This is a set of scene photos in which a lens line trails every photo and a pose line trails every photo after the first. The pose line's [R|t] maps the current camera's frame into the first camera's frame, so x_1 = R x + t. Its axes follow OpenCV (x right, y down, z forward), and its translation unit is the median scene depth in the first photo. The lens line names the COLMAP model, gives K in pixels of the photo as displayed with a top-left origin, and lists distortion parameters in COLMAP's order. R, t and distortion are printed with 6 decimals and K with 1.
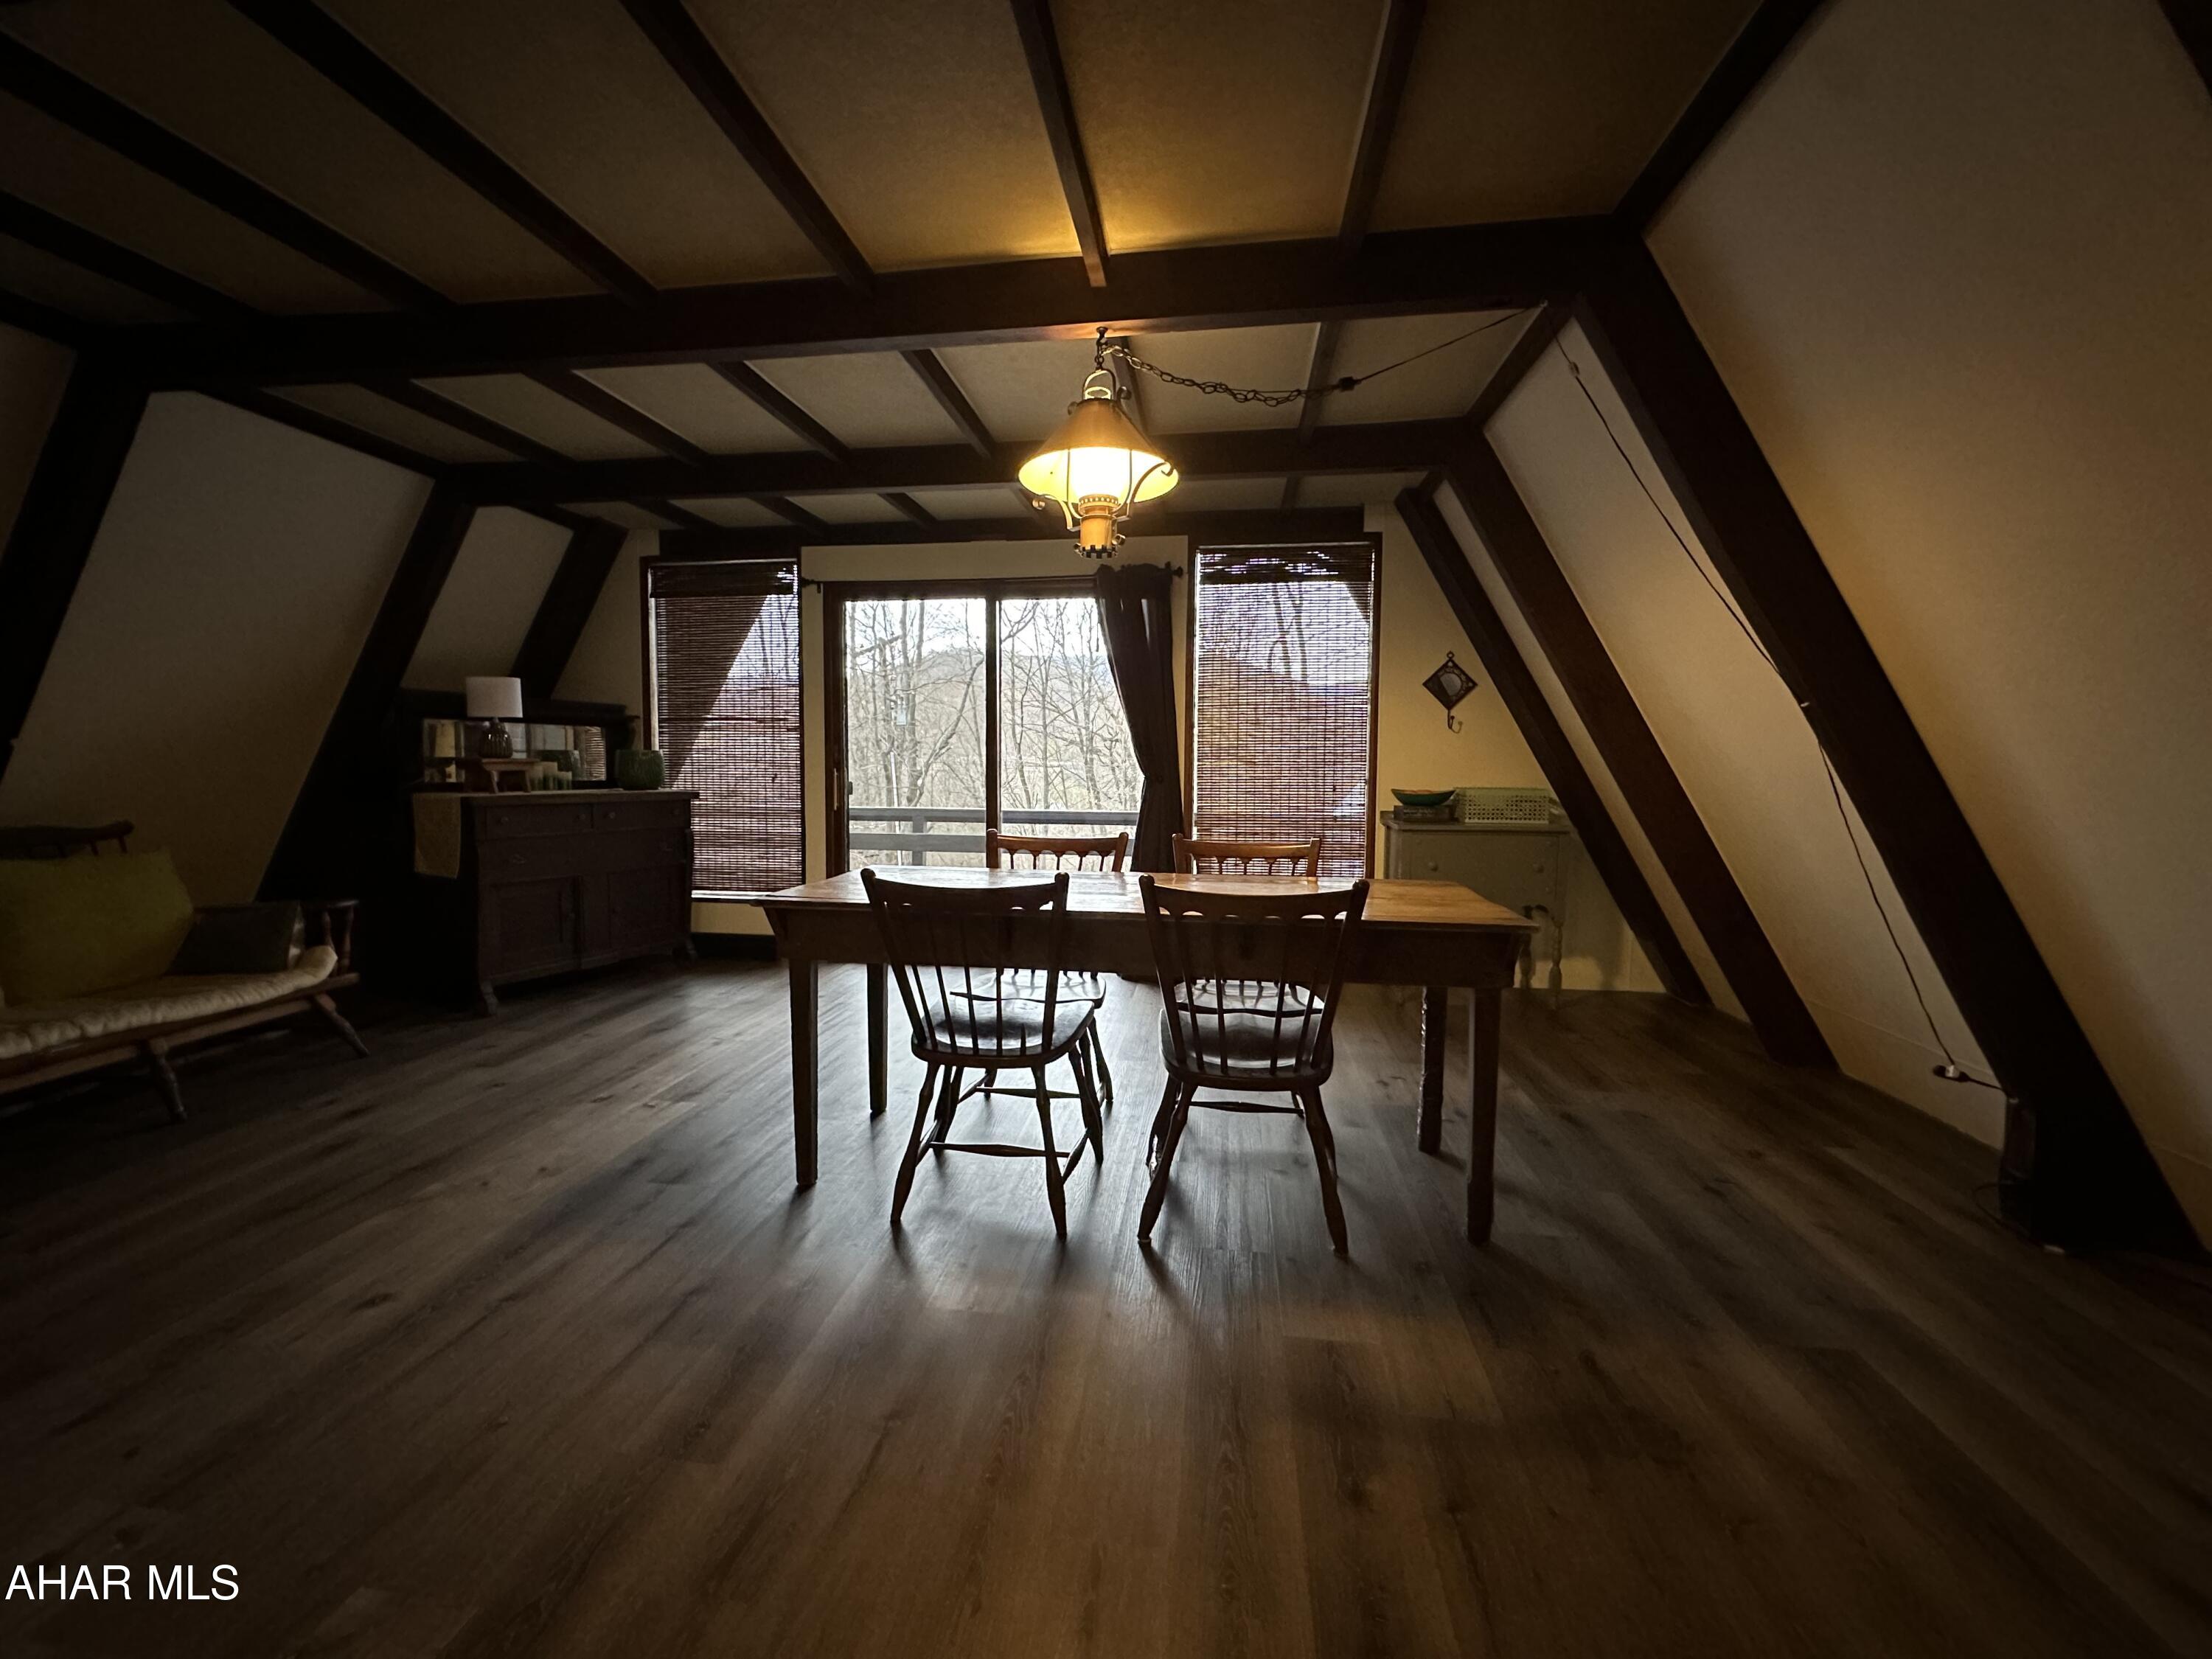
lens RADIAL K [[880.8, 0, 1106.7], [0, 880.8, 825.6], [0, 0, 1]] dist [-0.003526, 0.000736]
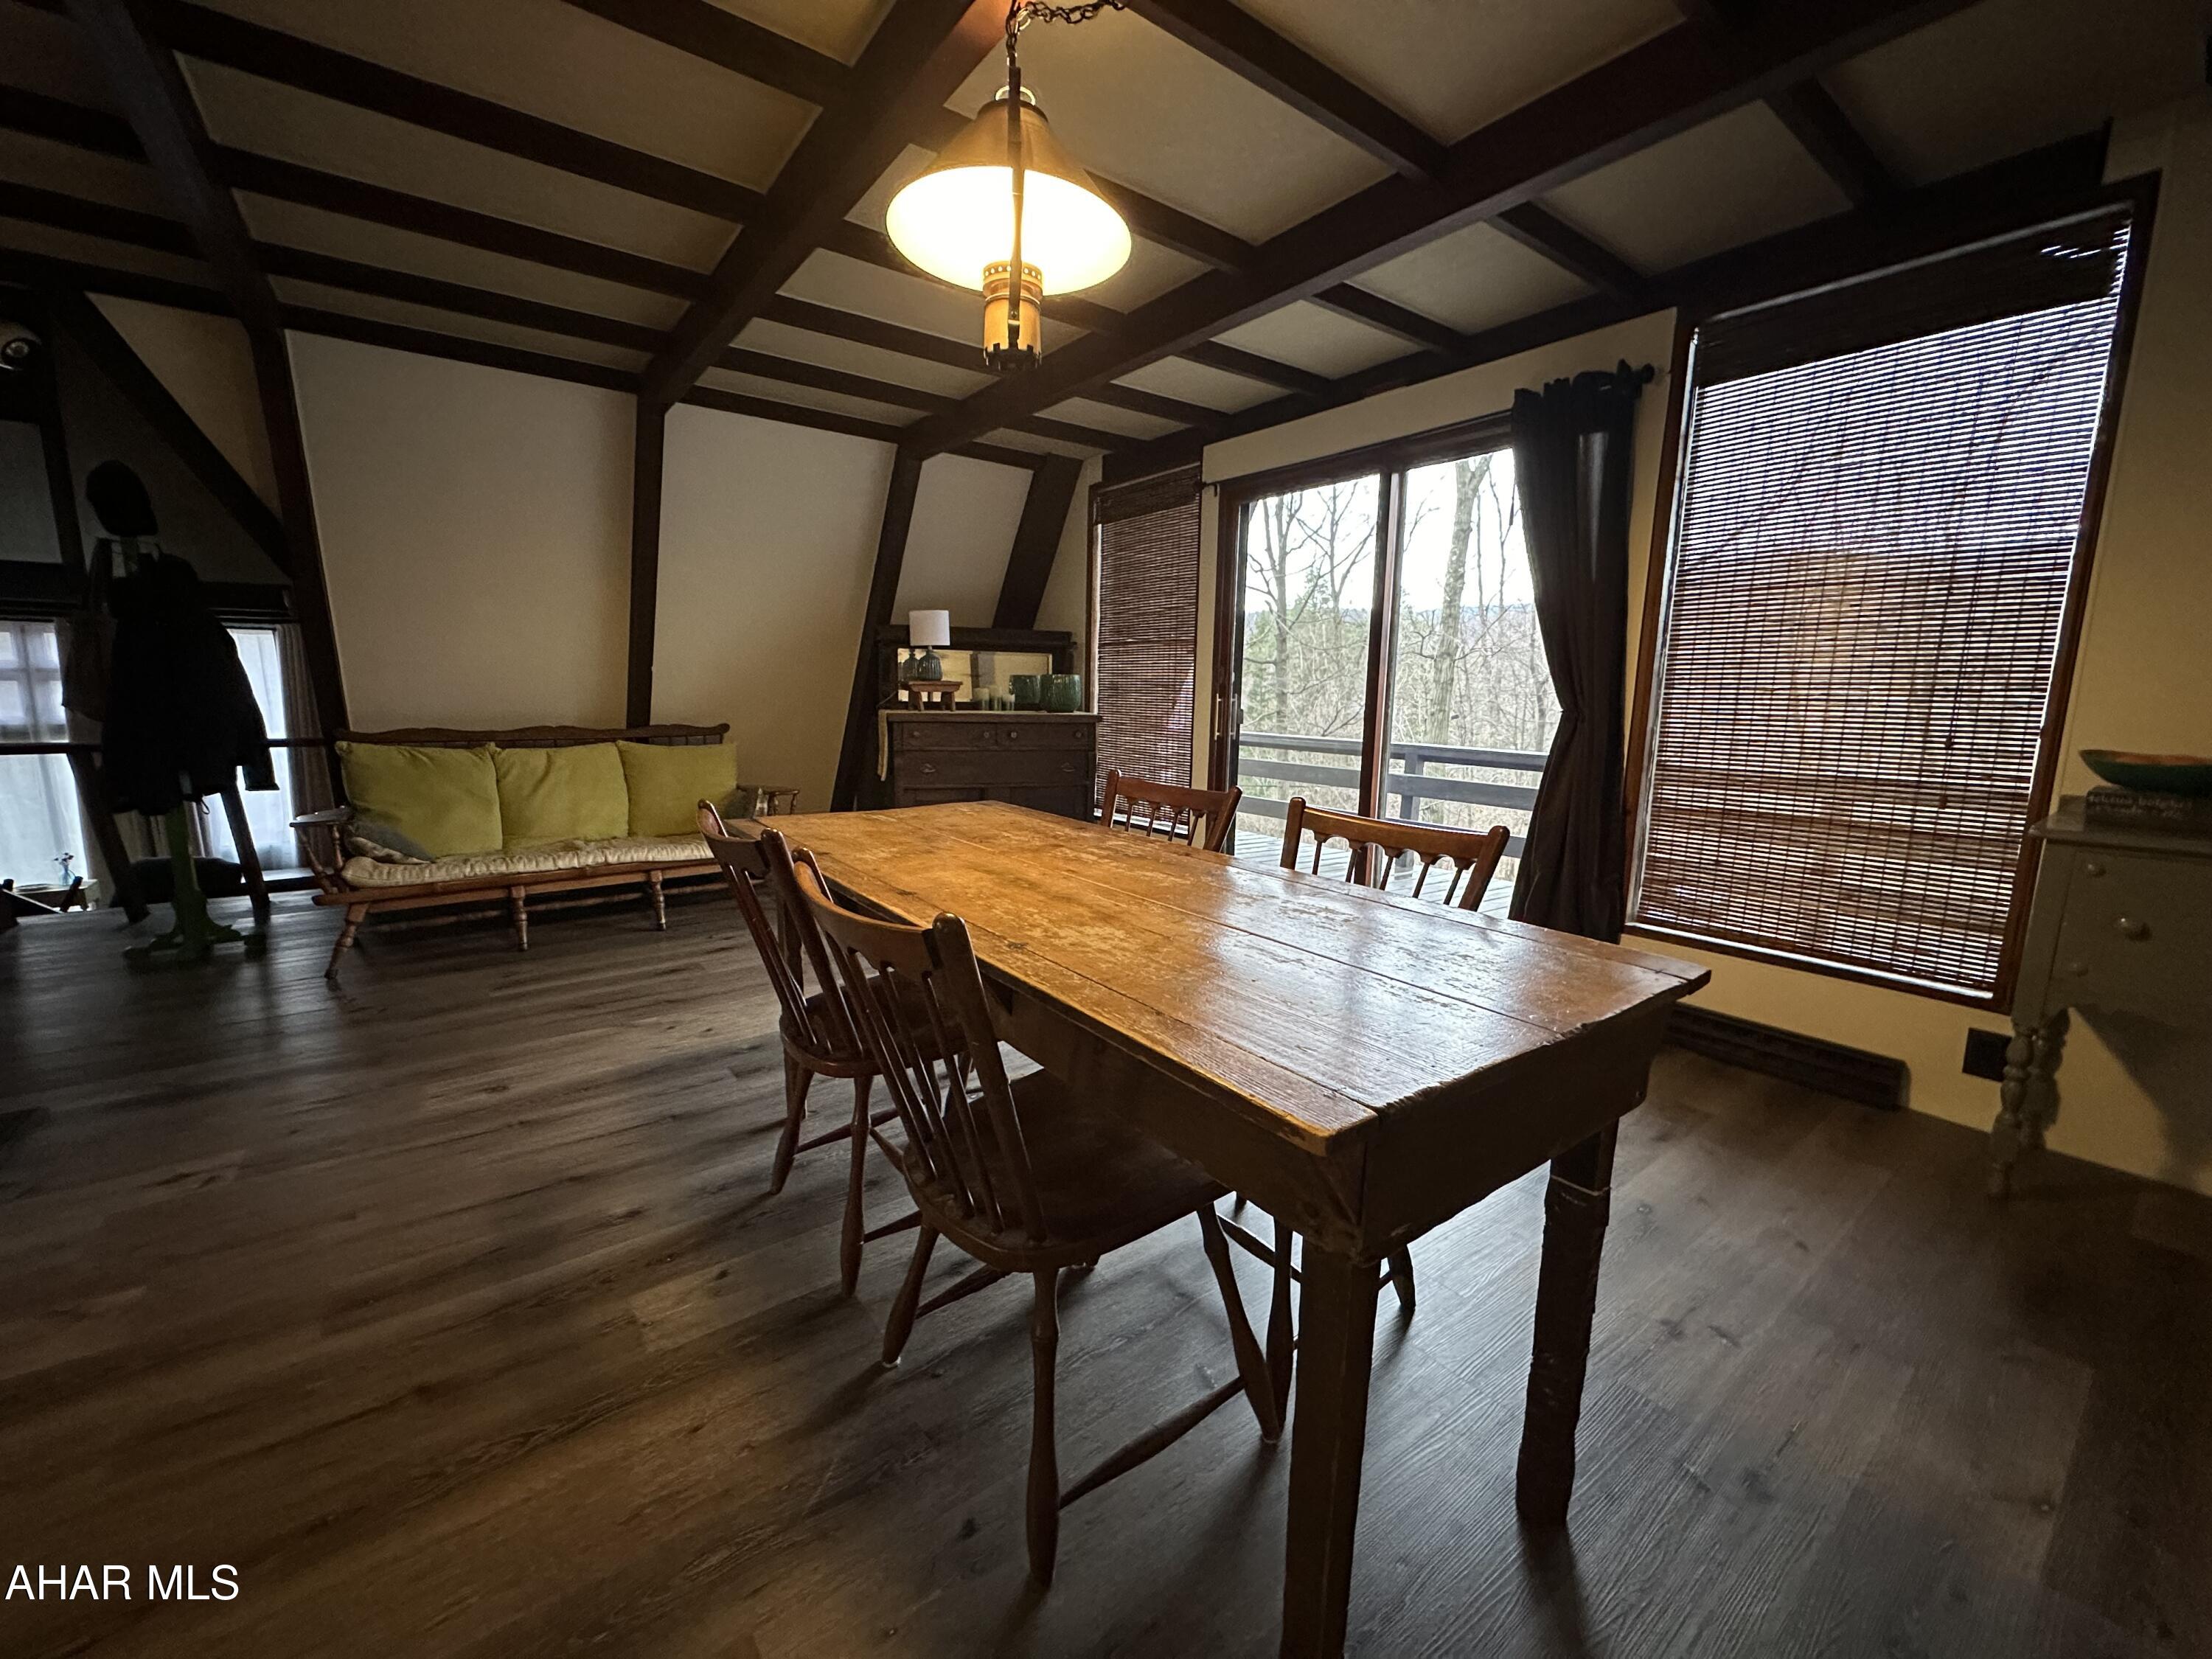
lens RADIAL K [[880.8, 0, 1110.8], [0, 880.8, 828.9], [0, 0, 1]] dist [-0.003526, 0.000736]
pose [[0.702435, 0.118344, -0.701840, 0.288568], [-0.059573, 0.992396, 0.107713, -0.019428], [0.709250, -0.033851, 0.704144, 0.301791]]
